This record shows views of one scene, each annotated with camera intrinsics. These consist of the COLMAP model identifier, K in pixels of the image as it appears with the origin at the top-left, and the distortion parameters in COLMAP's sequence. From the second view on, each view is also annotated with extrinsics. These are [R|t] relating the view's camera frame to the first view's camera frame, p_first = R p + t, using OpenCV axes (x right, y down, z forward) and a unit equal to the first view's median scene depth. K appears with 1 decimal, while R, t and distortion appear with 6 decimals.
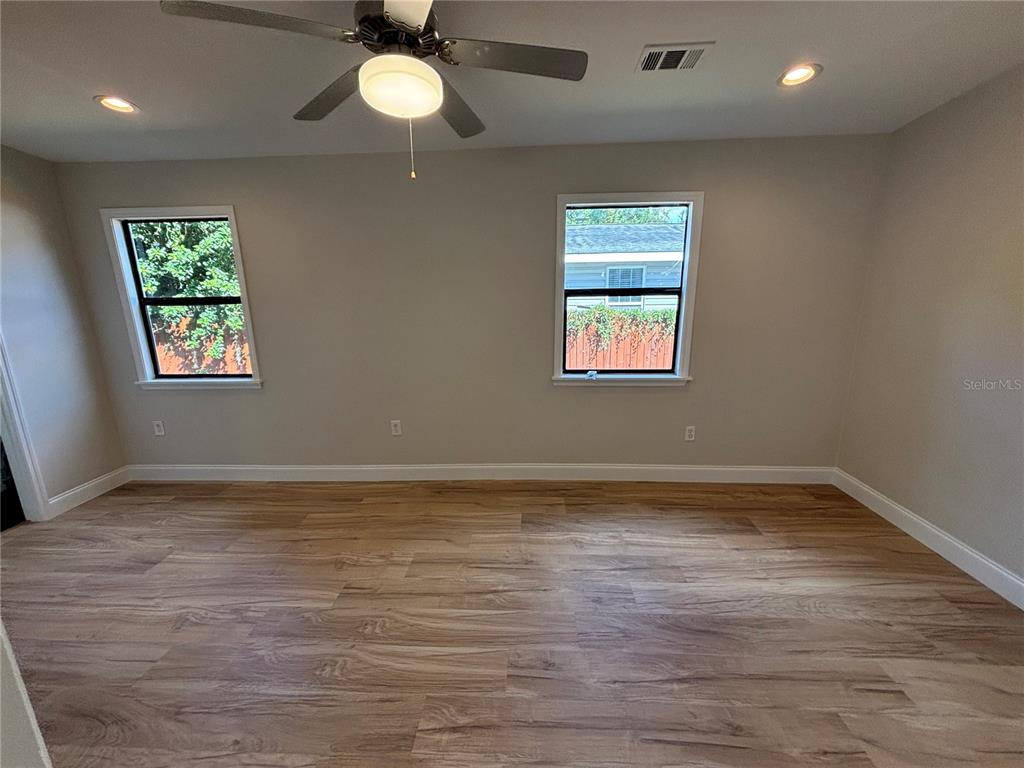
lens RADIAL K [[414.3, 0, 517.5], [0, 414.3, 381.2], [0, 0, 1]] dist [0.007771, -0.001396]
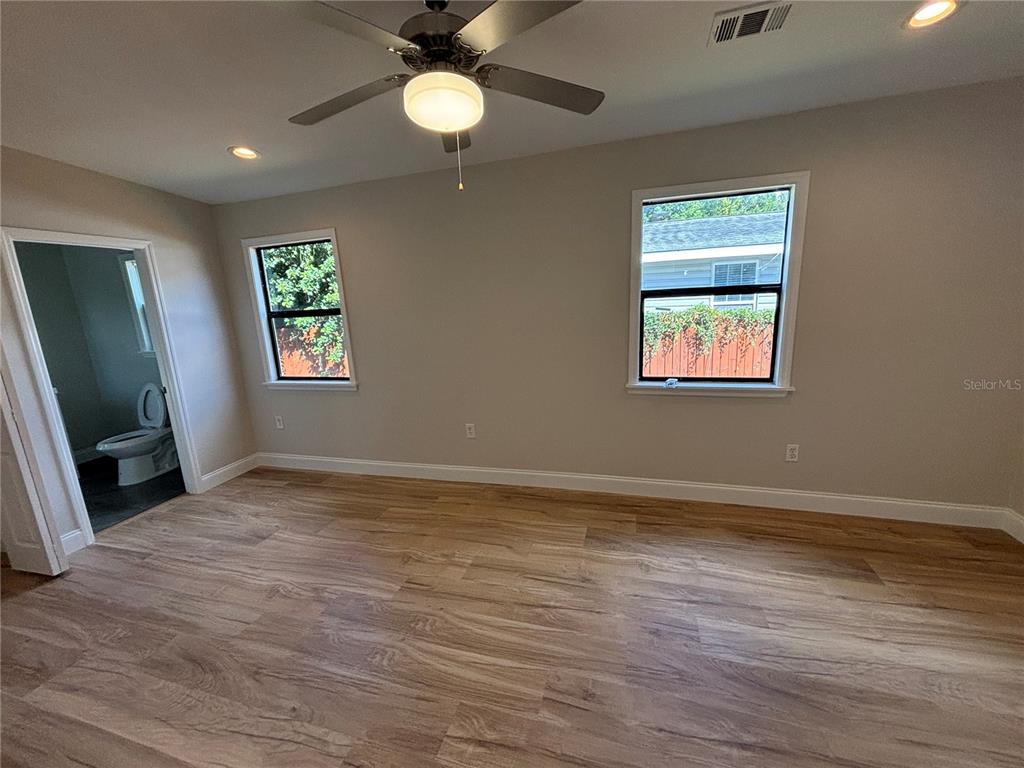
lens RADIAL K [[414.3, 0, 537.0], [0, 414.3, 379.8], [0, 0, 1]] dist [0.007771, -0.001396]
pose [[0.968909, 0.015164, -0.246952, 0.143382], [-0.017302, 0.999829, -0.006489, -0.013478], [0.246811, 0.010560, 0.969006, 0.046885]]
